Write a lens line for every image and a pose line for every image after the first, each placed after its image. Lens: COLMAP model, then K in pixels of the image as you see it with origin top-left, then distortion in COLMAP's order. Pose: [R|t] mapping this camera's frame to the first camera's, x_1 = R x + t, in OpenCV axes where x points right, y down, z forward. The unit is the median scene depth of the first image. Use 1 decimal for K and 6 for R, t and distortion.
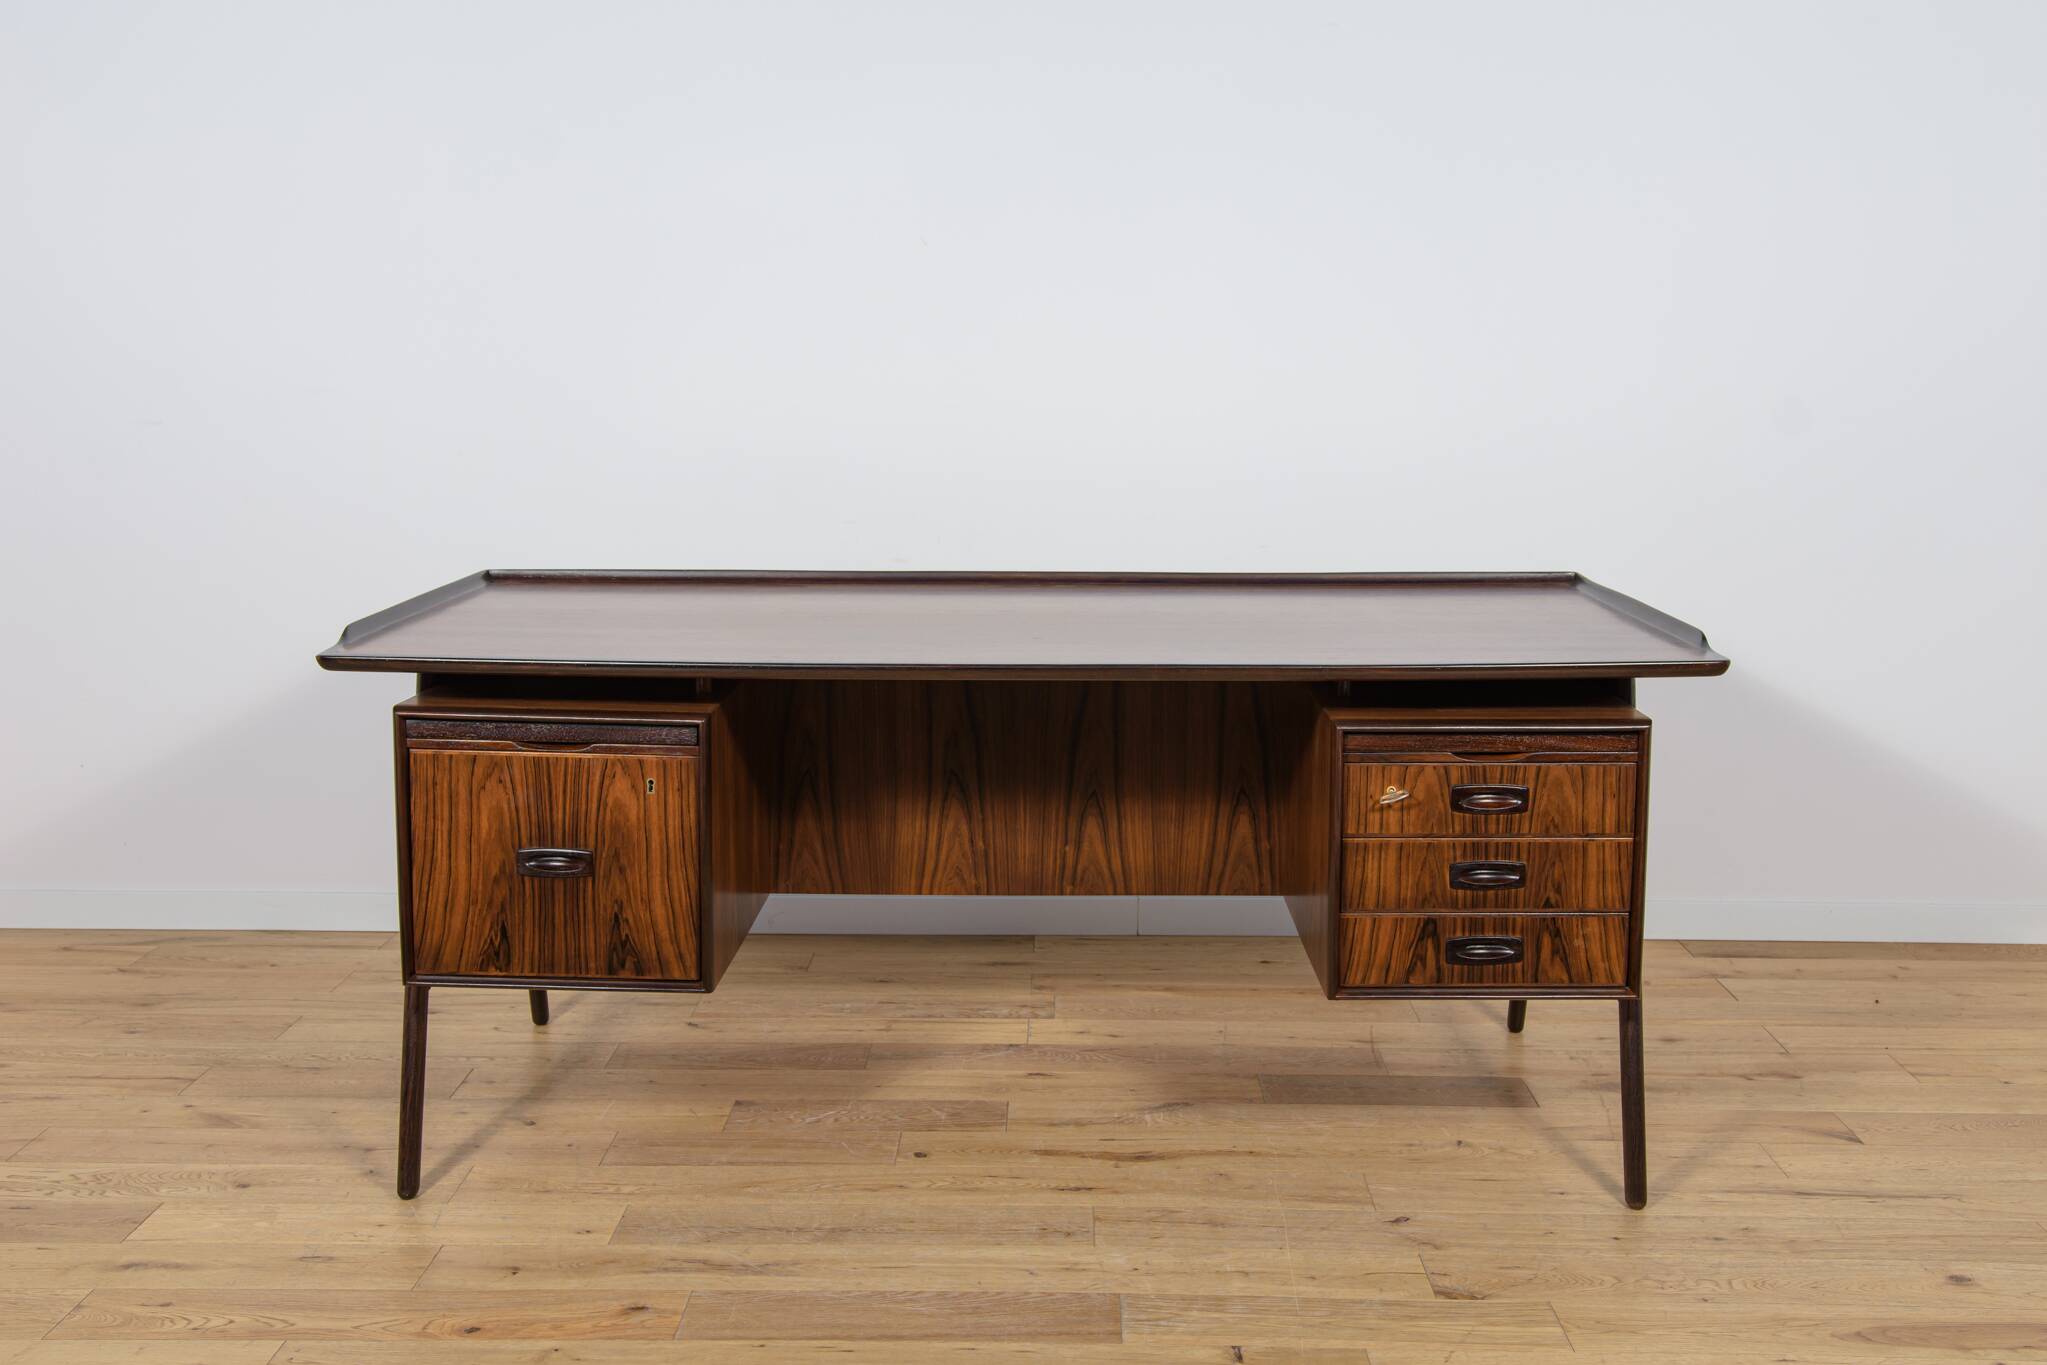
lens RADIAL K [[2149.3, 0, 1051.1], [0, 2149.3, 712.8], [0, 0, 1]] dist [0.009874, 0.000000]
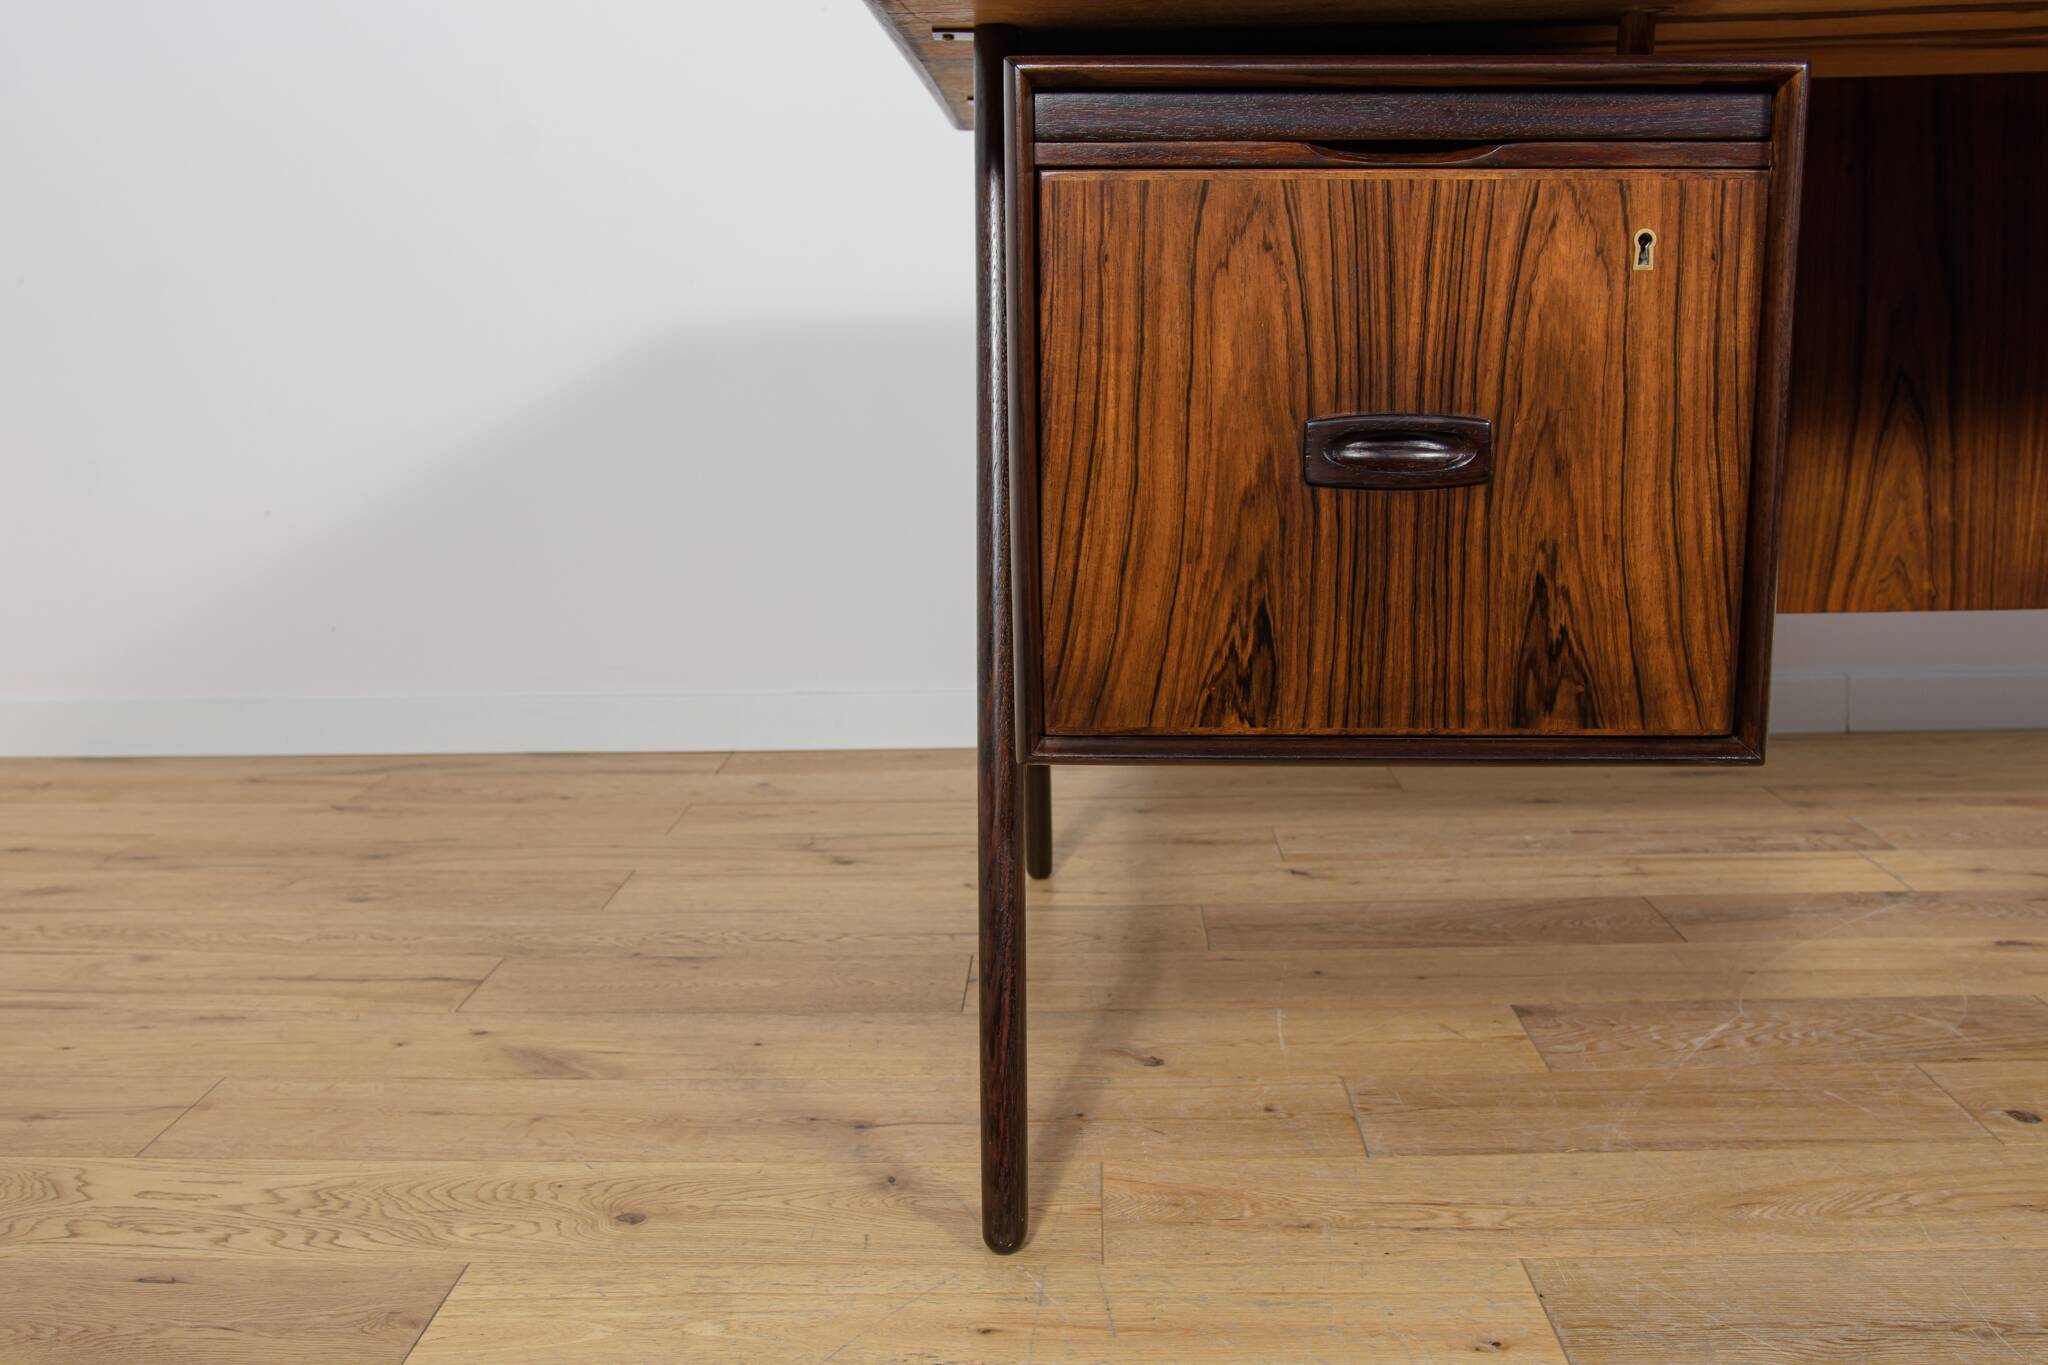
lens RADIAL K [[1848.4, 0, 1016.1], [0, 1848.4, 685.2], [0, 0, 1]] dist [-0.037516, 0.028200]
pose [[0.998936, -0.021973, -0.040543, -0.286026], [0.023012, 0.999414, 0.025345, 0.102386], [0.039962, -0.026251, 0.998856, 0.639528]]
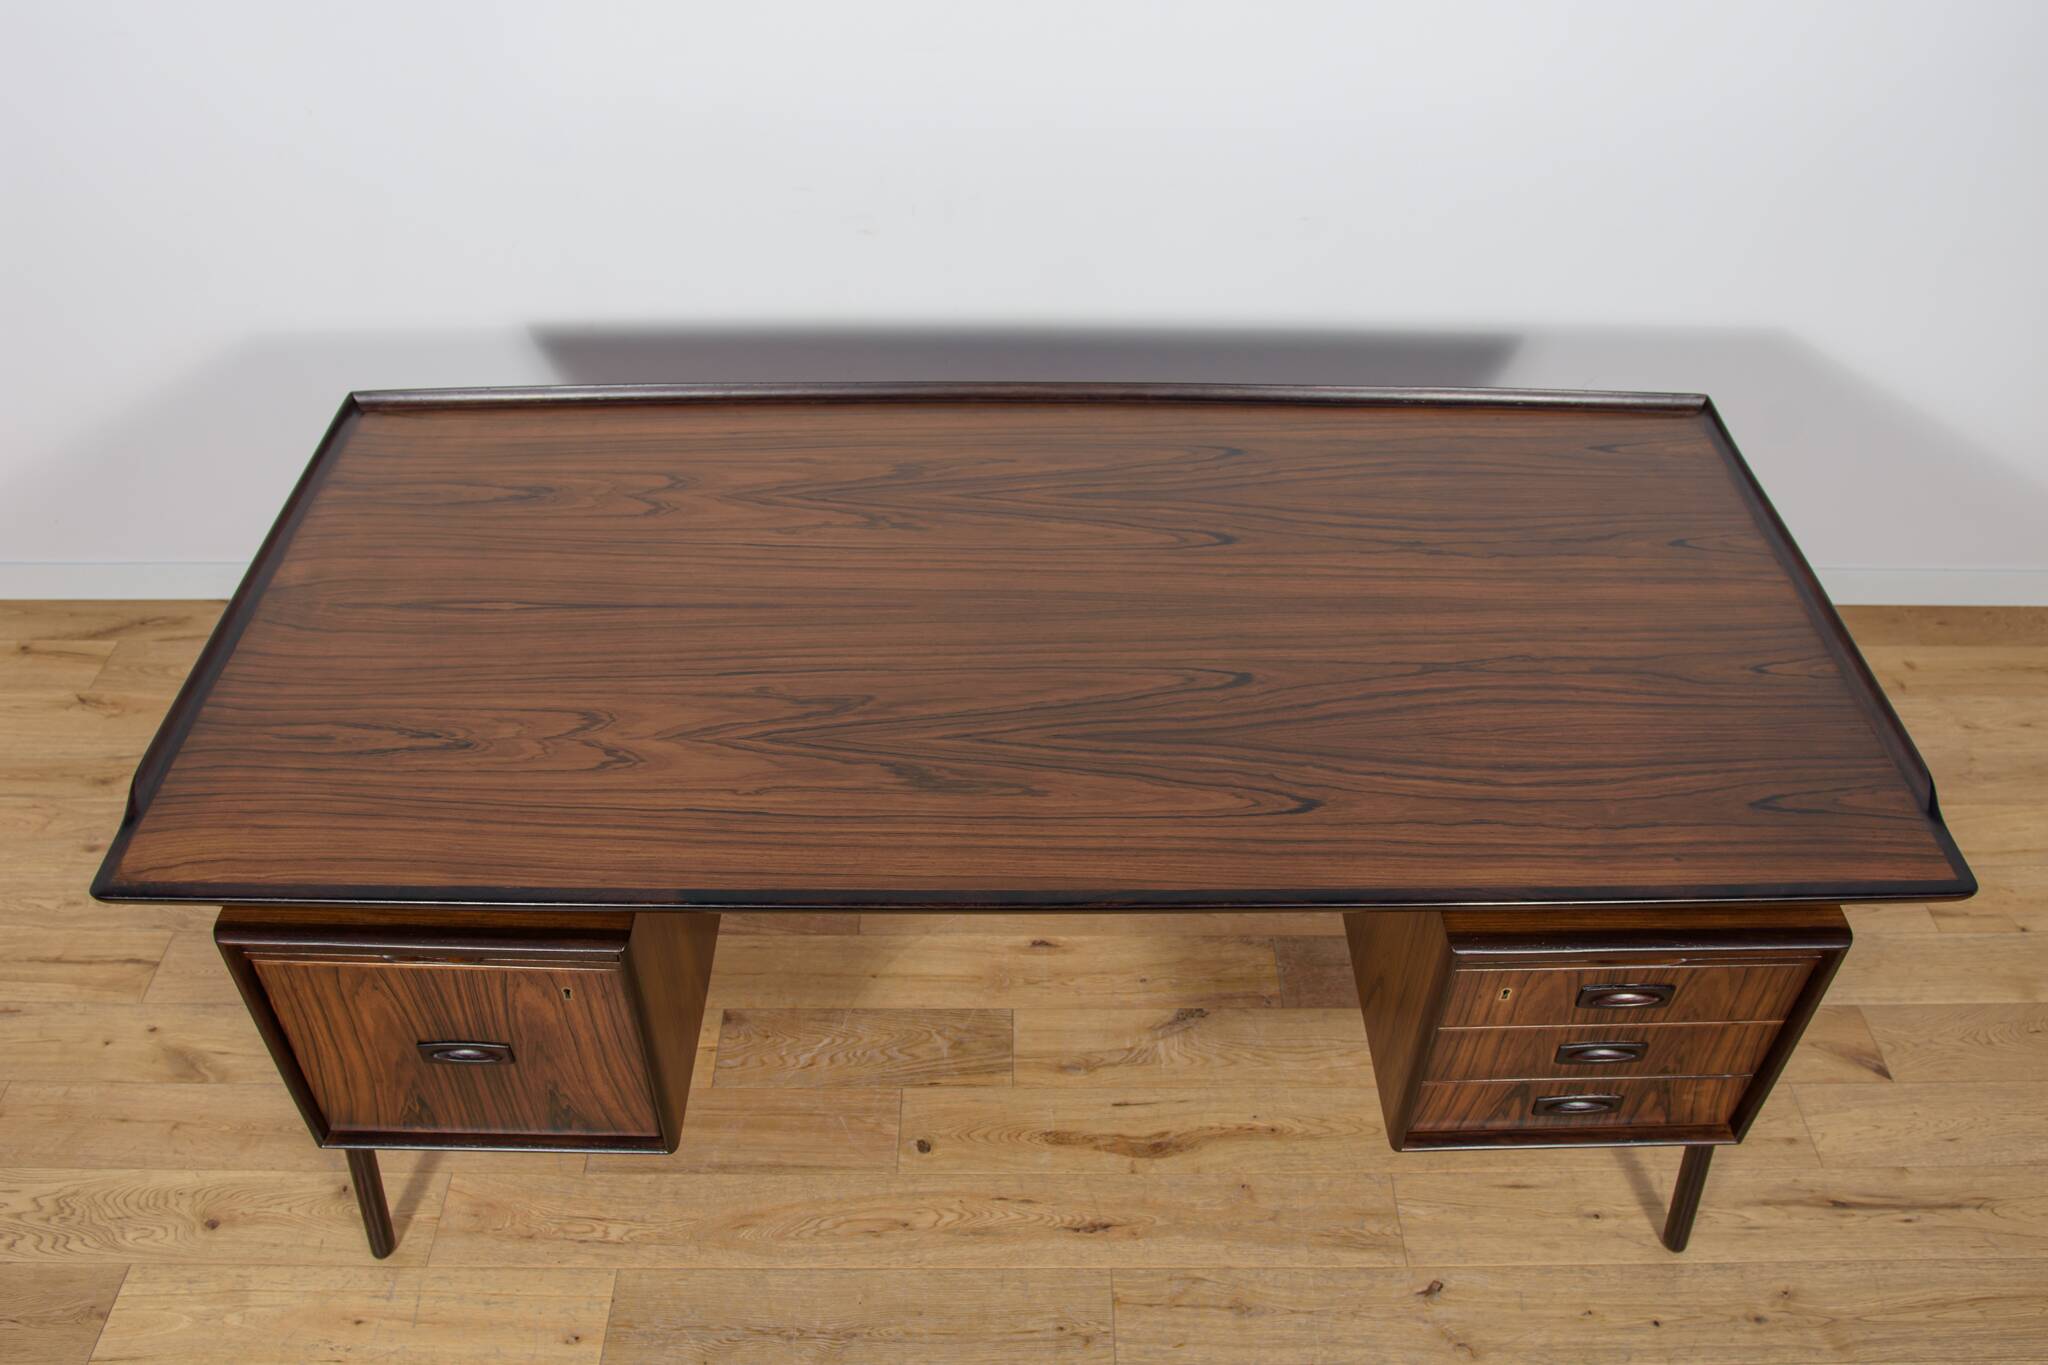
lens RADIAL K [[1615.8, 0, 1039.0], [0, 1615.8, 707.2], [0, 0, 1]] dist [-0.088194, 0.062040]
pose [[0.999801, -0.003607, 0.019611, -0.025316], [-0.007563, 0.841421, 0.540327, -0.362886], [-0.018450, -0.540368, 0.841227, 0.553761]]
